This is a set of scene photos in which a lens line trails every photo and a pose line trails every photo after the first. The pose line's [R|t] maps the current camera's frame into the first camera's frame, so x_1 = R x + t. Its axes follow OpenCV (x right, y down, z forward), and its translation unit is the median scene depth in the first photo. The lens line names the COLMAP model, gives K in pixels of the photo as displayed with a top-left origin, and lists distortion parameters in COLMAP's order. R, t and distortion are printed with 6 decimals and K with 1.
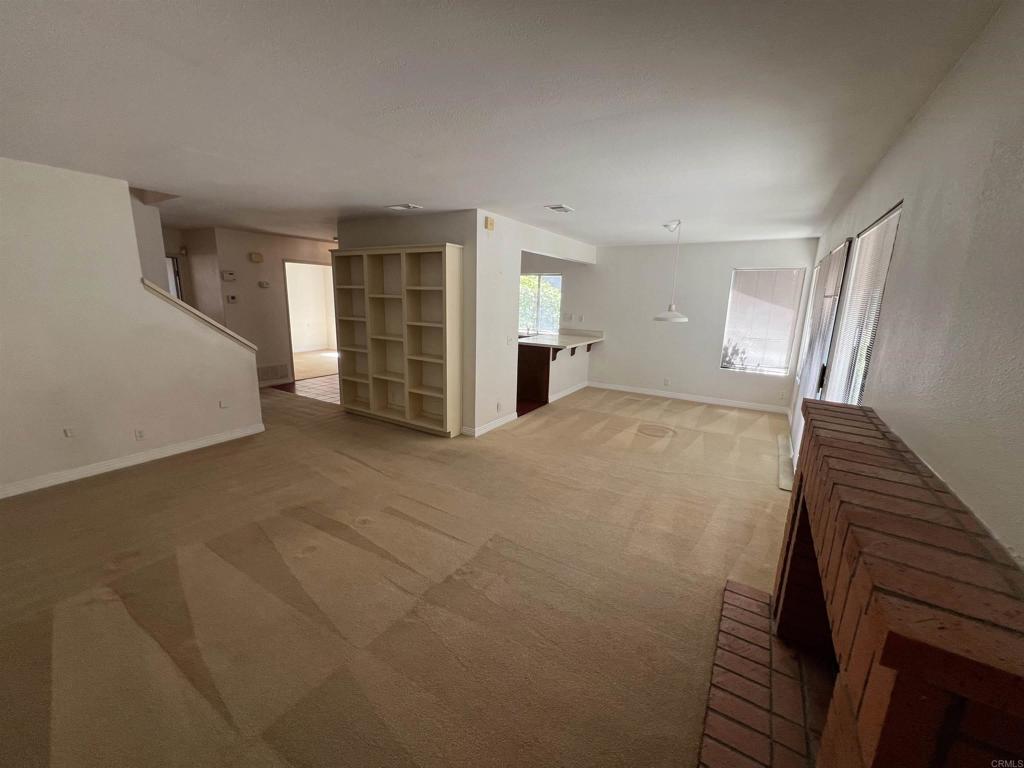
lens RADIAL K [[411.8, 0, 508.2], [0, 411.8, 382.0], [0, 0, 1]] dist [-0.002382, 0.000747]
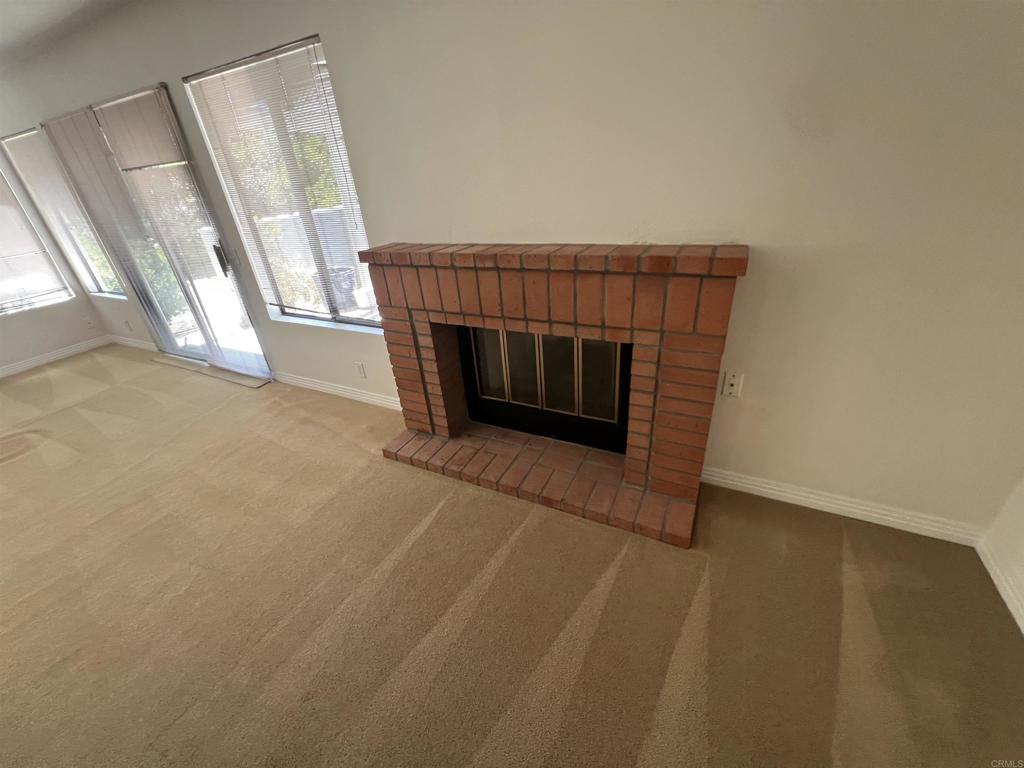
lens RADIAL K [[412.9, 0, 507.7], [0, 412.9, 381.5], [0, 0, 1]] dist [0.001881, -0.000488]
pose [[-0.079174, -0.487393, 0.869586, -0.142477], [0.287172, 0.824193, 0.488097, -0.035441], [-0.954601, 0.288365, 0.074711, 0.260180]]
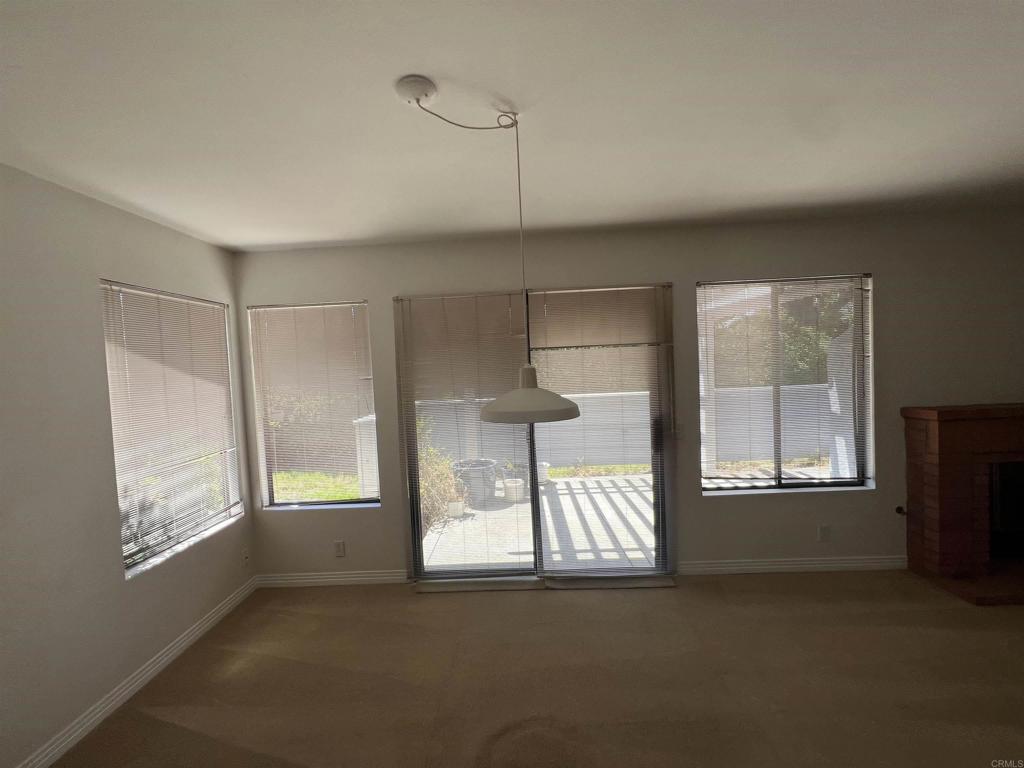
lens RADIAL K [[411.8, 0, 509.3], [0, 411.8, 383.8], [0, 0, 1]] dist [-0.002382, 0.000747]
pose [[-0.505345, -0.041613, 0.861913, 0.113777], [0.211003, 0.962557, 0.170184, -0.215115], [-0.836722, 0.267868, -0.477643, 1.068906]]
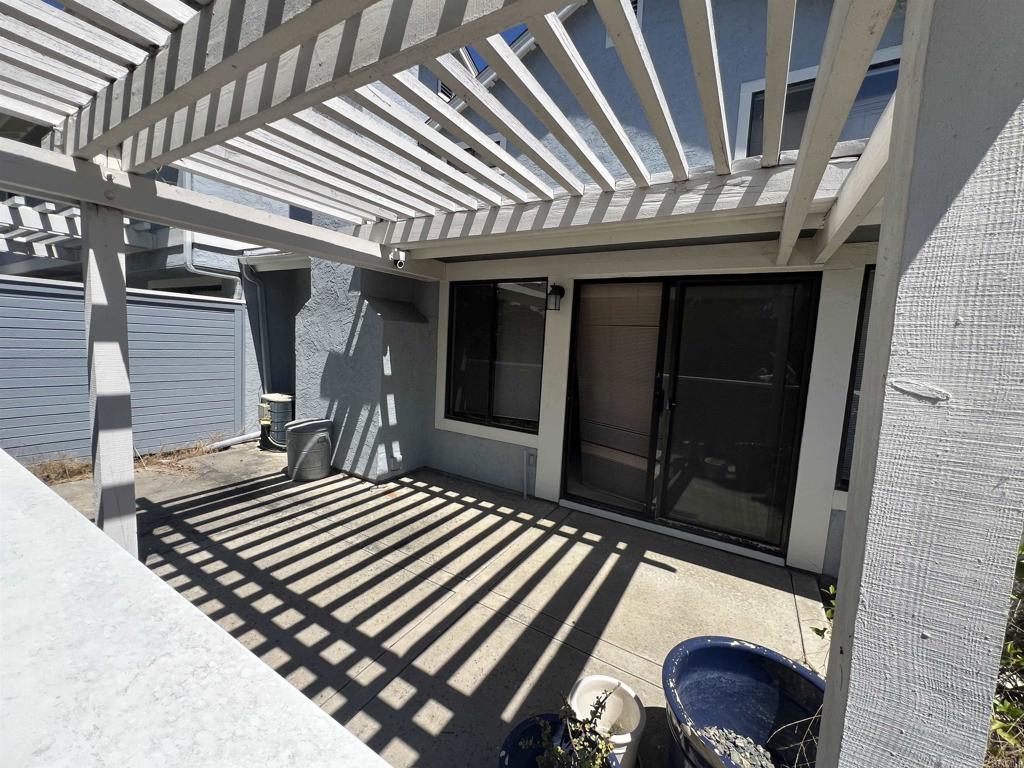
lens RADIAL K [[411.8, 0, 508.0], [0, 411.8, 382.3], [0, 0, 1]] dist [-0.002382, 0.000747]
pose [[0.008748, 0.075596, -0.997100, 1.267732], [-0.257365, 0.963716, 0.070807, -0.041319], [0.966275, 0.256000, 0.027887, 0.498070]]
